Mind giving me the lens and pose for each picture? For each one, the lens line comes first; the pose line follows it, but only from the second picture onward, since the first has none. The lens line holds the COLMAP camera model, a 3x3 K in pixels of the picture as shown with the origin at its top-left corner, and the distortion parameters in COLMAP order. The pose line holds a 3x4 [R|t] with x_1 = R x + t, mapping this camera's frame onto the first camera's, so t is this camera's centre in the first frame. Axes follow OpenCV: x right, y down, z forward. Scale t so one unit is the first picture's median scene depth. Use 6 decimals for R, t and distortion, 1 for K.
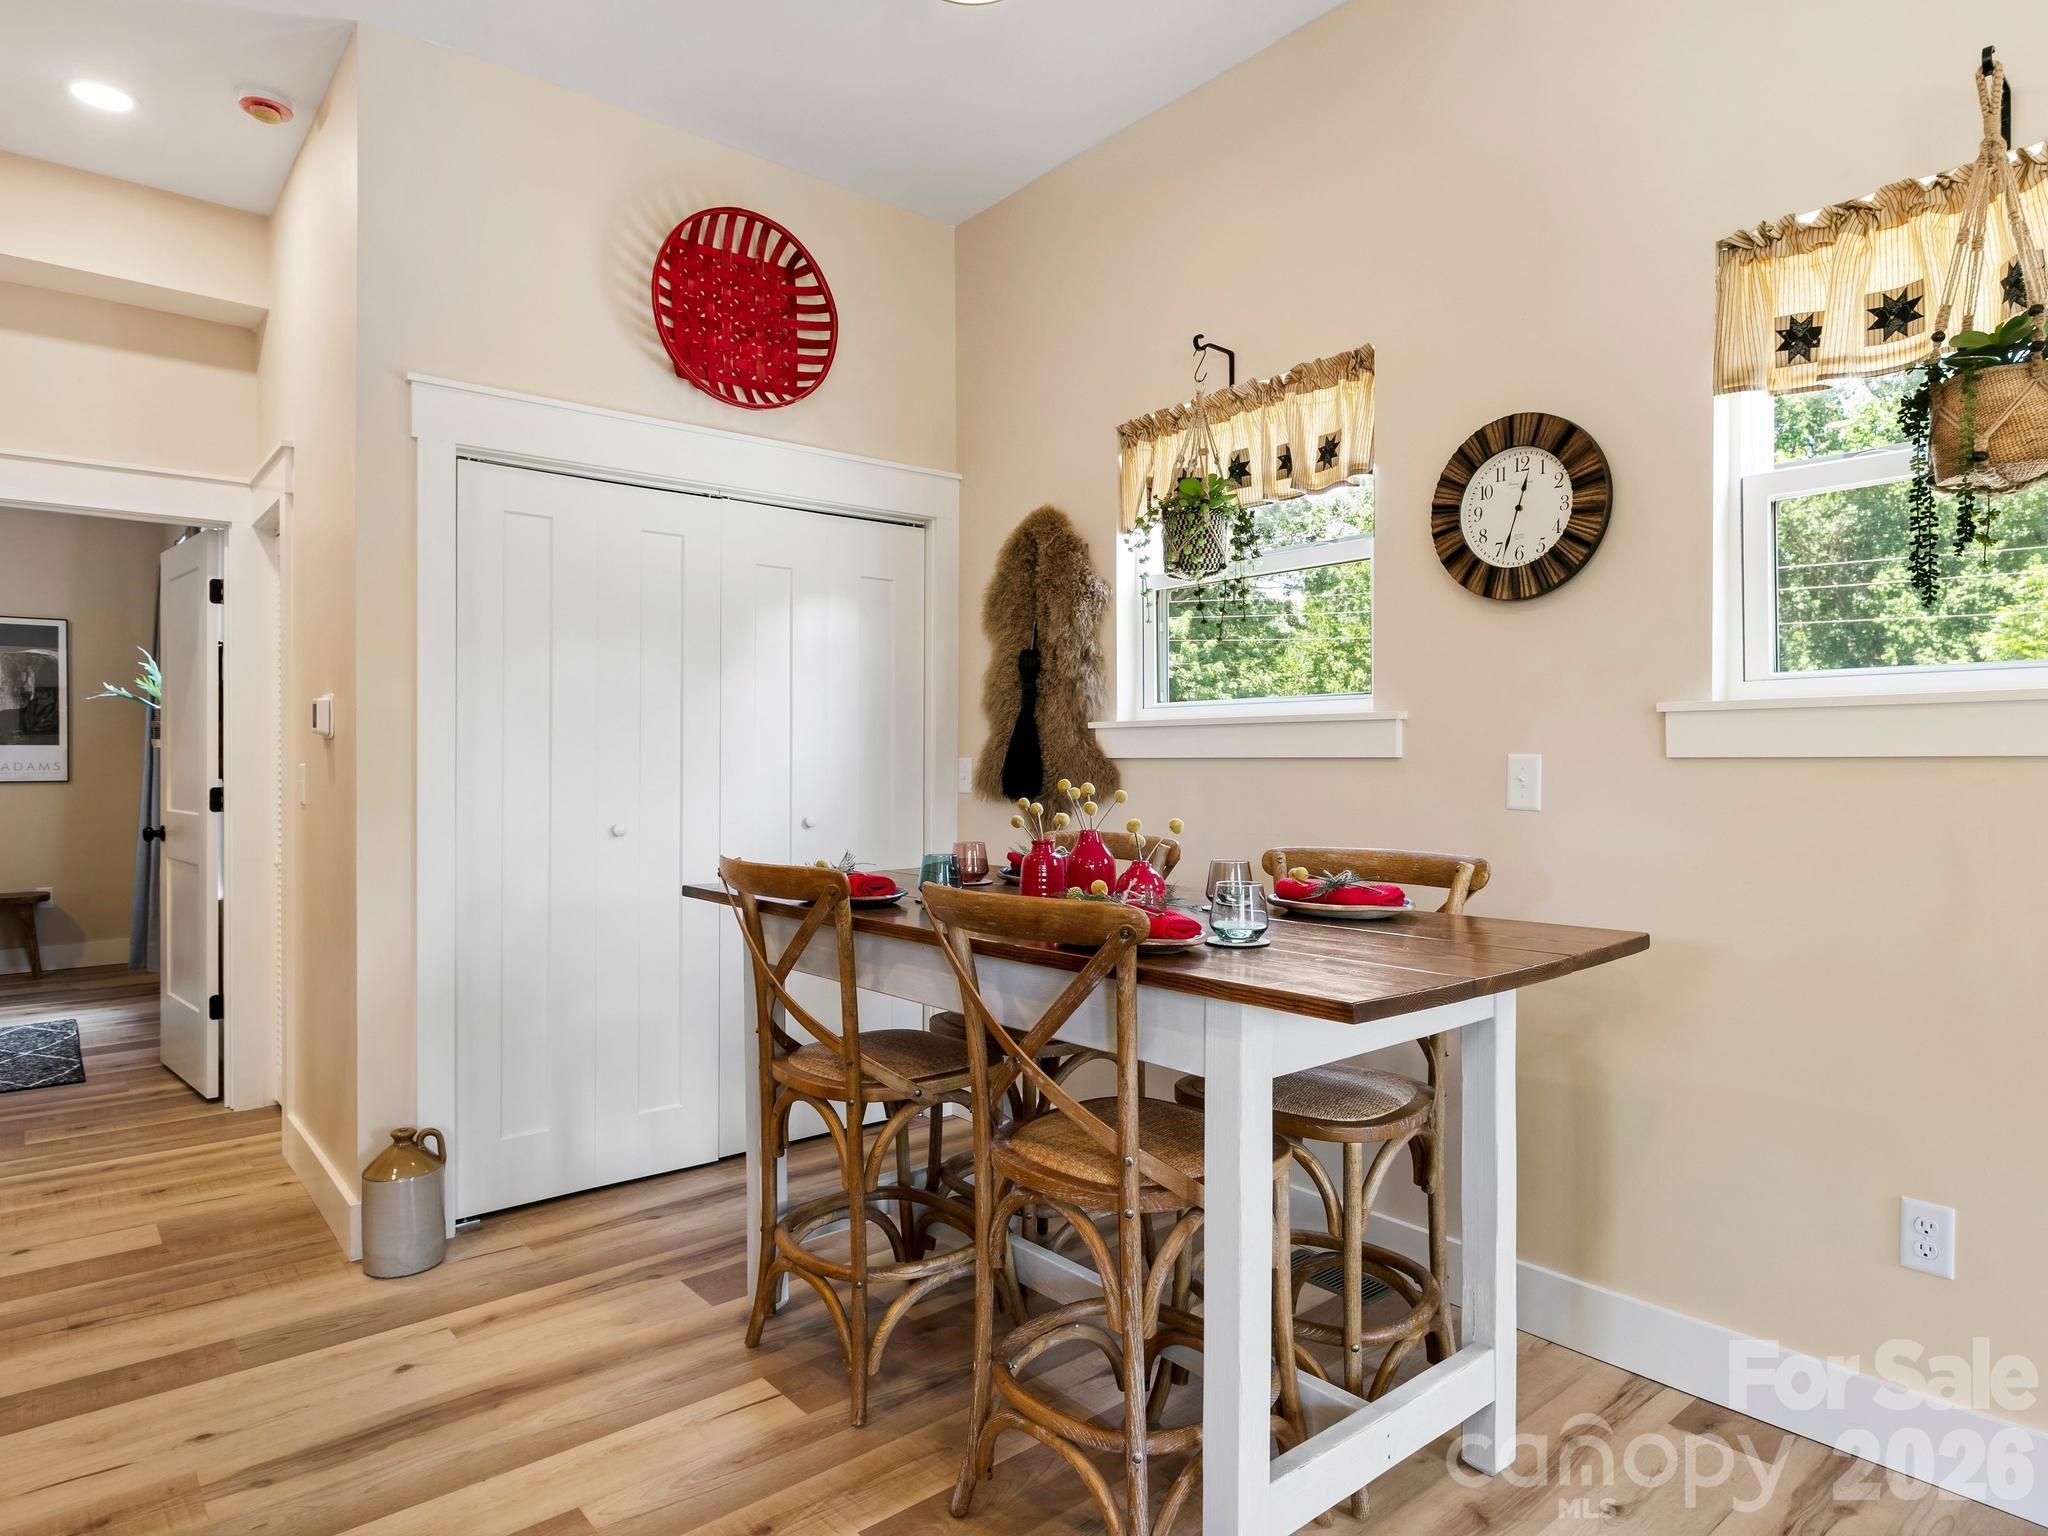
lens RADIAL K [[1208.4, 0, 1050.3], [0, 1208.4, 764.3], [0, 0, 1]] dist [0.000915, -0.000660]
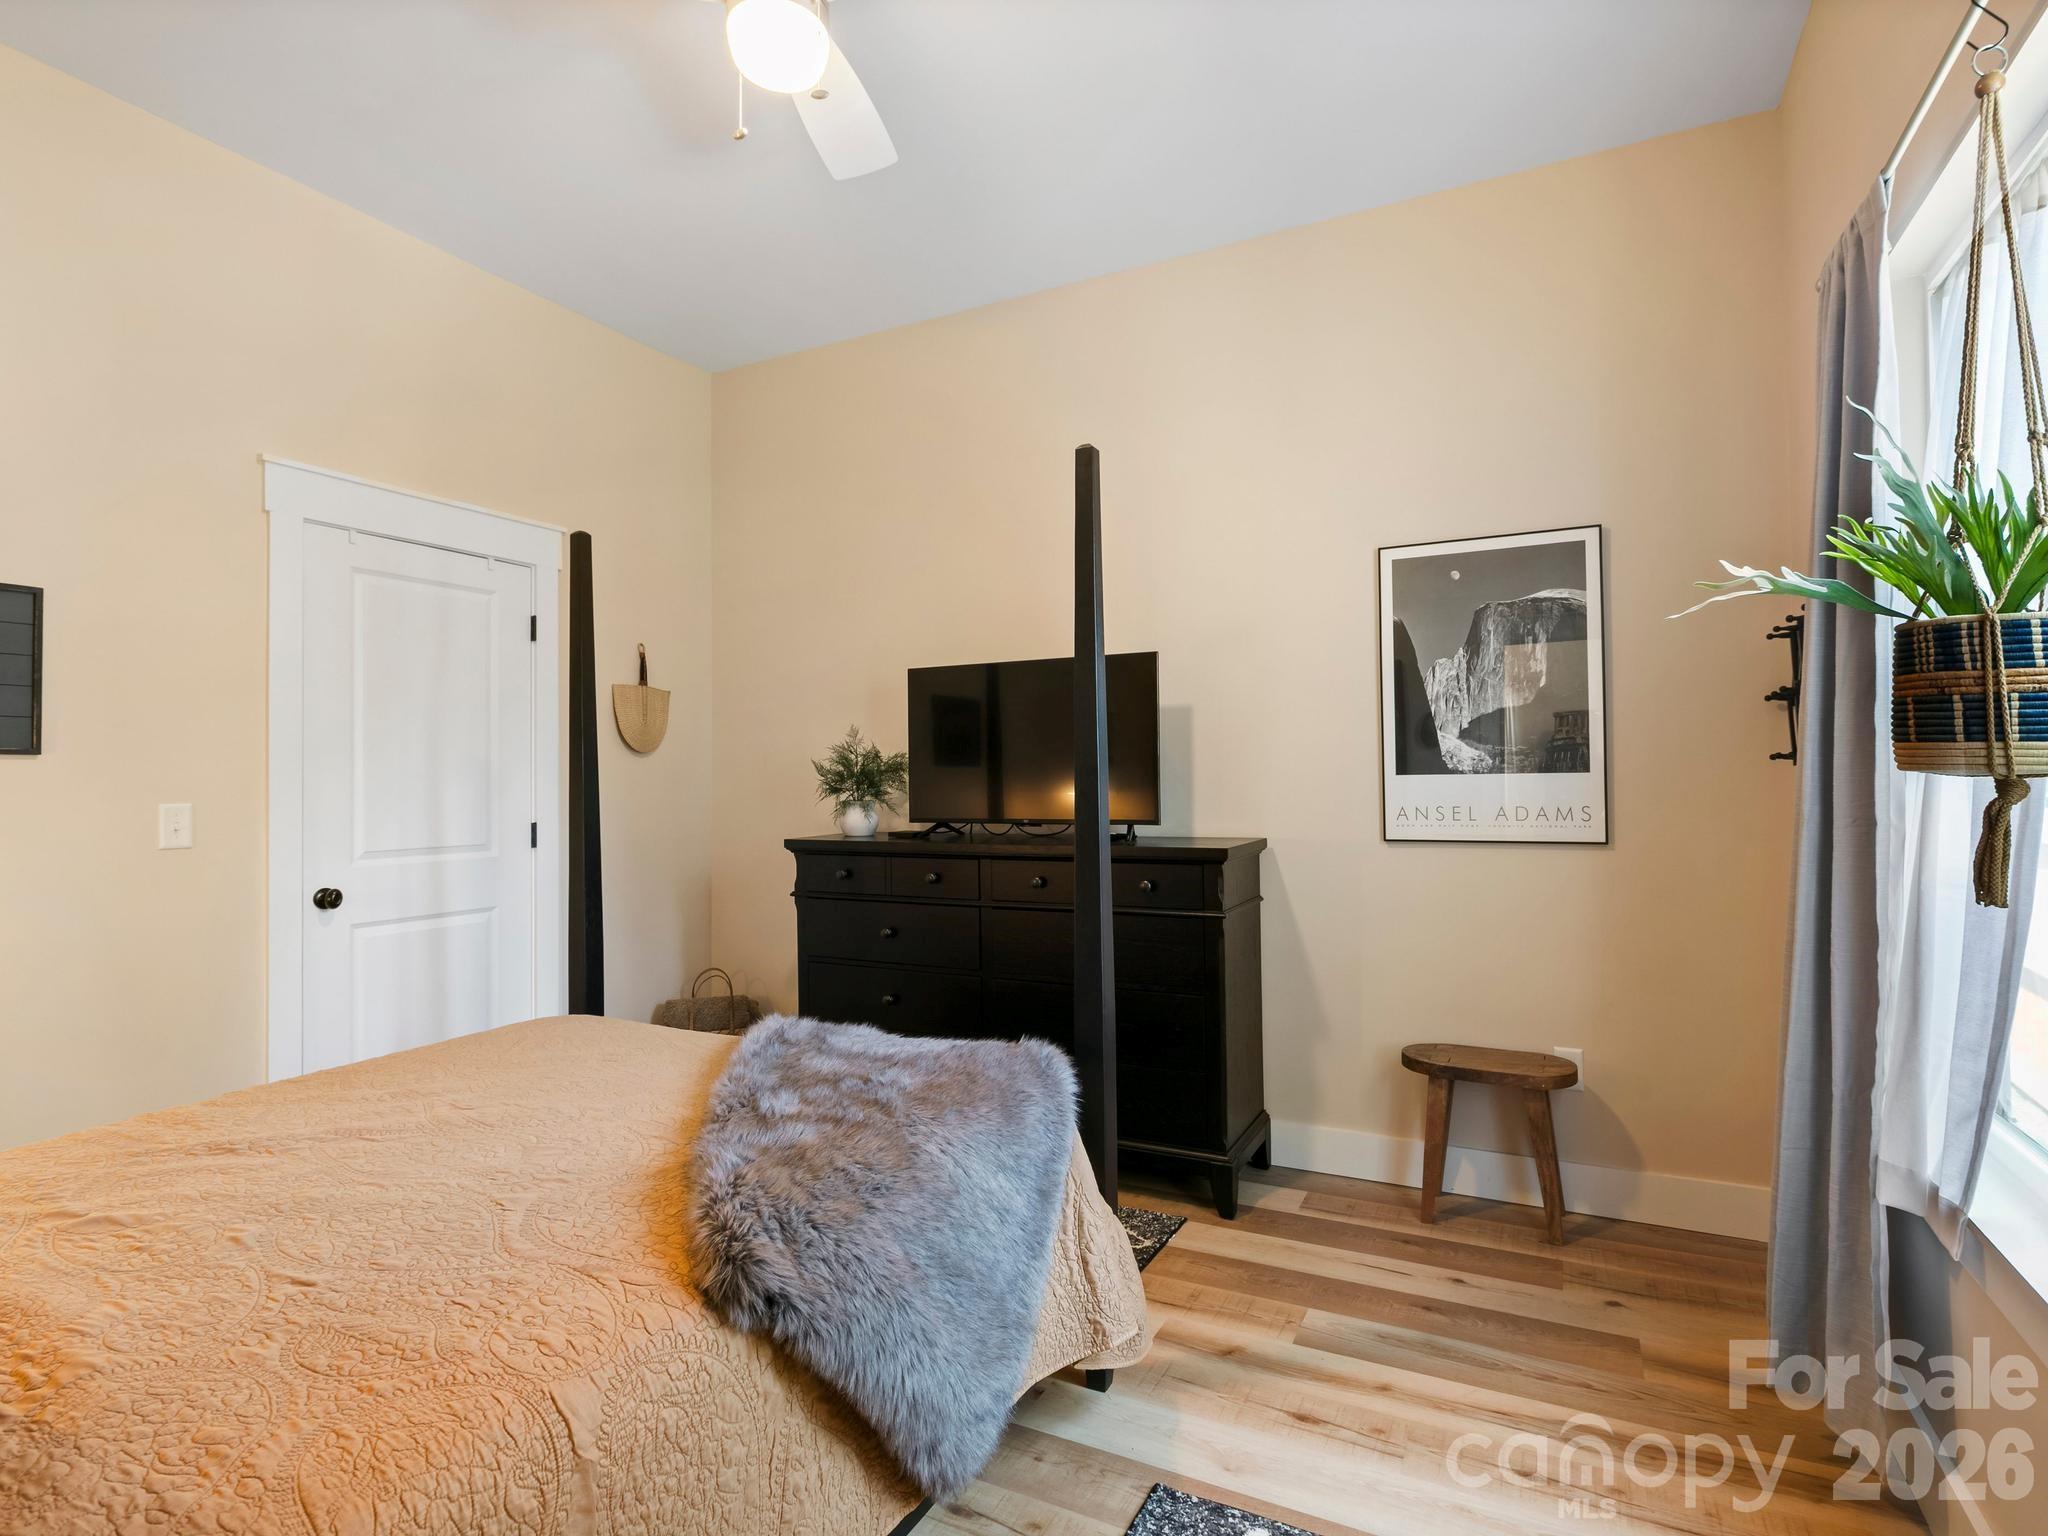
lens RADIAL K [[1054.7, 0, 1049.4], [0, 1054.7, 772.2], [0, 0, 1]] dist [0.000449, 0.001064]
pose [[0.401063, -0.013657, -0.915949, -0.507882], [0.002870, 0.999903, -0.013653, -0.010372], [0.916046, 0.002847, 0.401063, 0.618155]]
